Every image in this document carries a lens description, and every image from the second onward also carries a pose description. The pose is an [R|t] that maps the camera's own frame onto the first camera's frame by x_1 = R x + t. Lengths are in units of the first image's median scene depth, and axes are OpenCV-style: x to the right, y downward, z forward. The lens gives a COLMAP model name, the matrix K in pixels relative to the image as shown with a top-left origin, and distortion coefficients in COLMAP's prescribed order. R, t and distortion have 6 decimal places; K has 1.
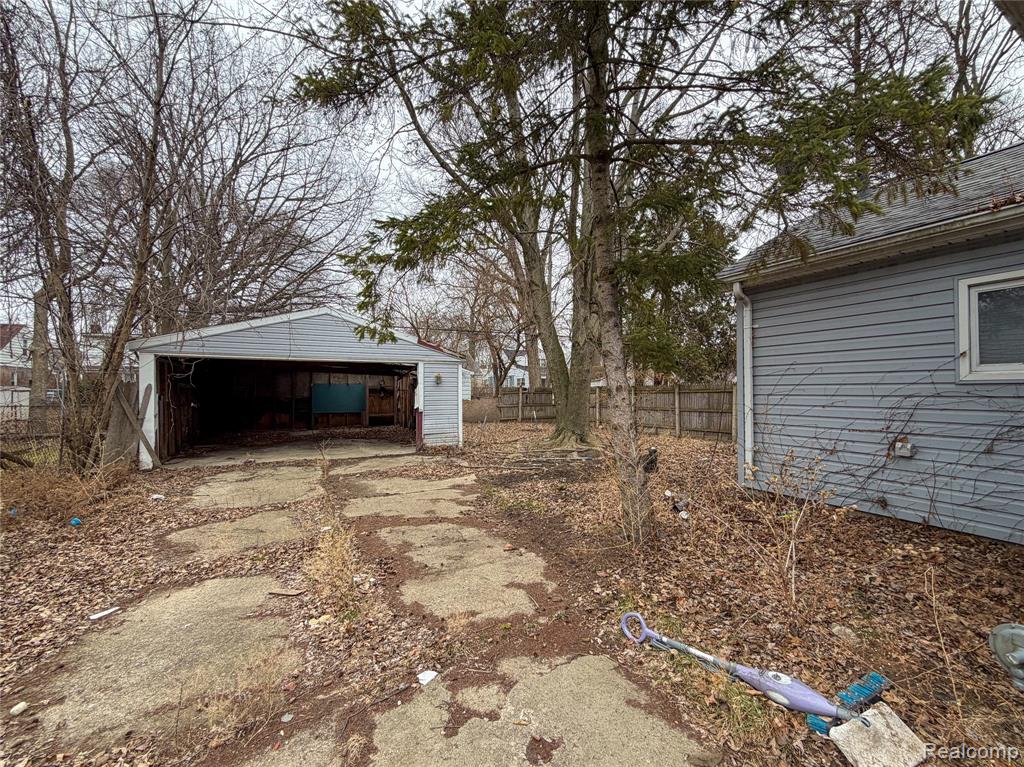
lens RADIAL K [[414.8, 0, 516.7], [0, 414.8, 383.7], [0, 0, 1]] dist [-0.001475, 0.000235]
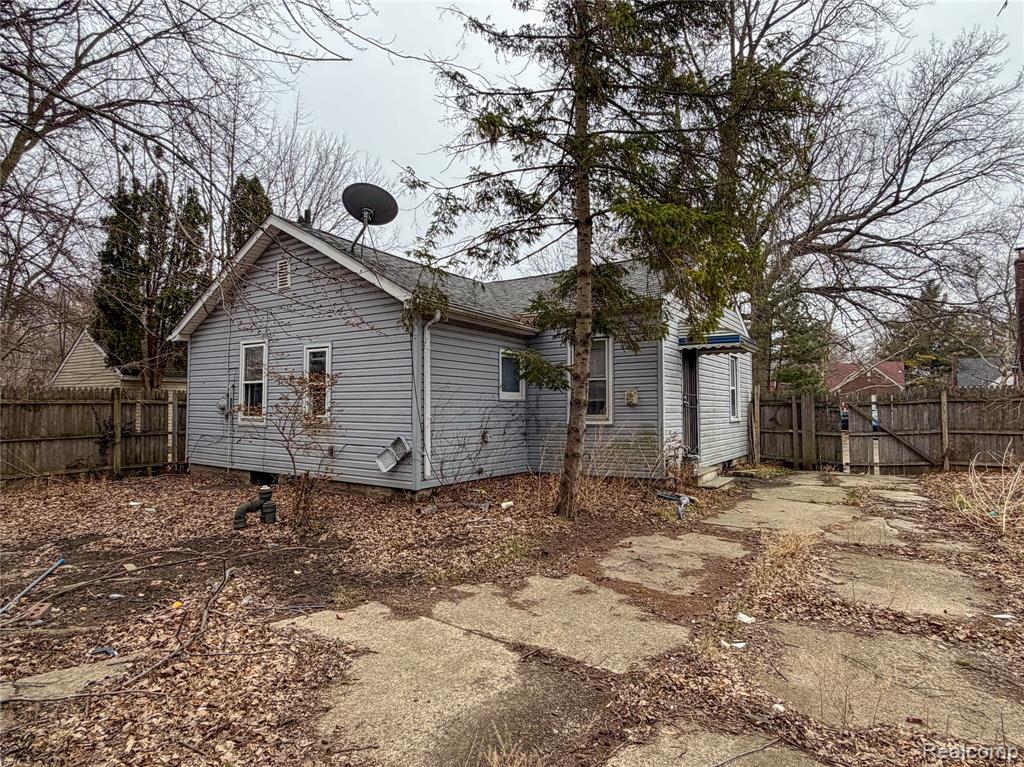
lens RADIAL K [[558.7, 0, 512.0], [0, 558.7, 383.5], [0, 0, 1]] dist [0.001577, -0.000054]
pose [[-0.448566, 0.038121, 0.892936, -1.085274], [-0.021559, 0.998338, -0.053451, 0.047274], [-0.893490, -0.043227, -0.446999, 1.732819]]
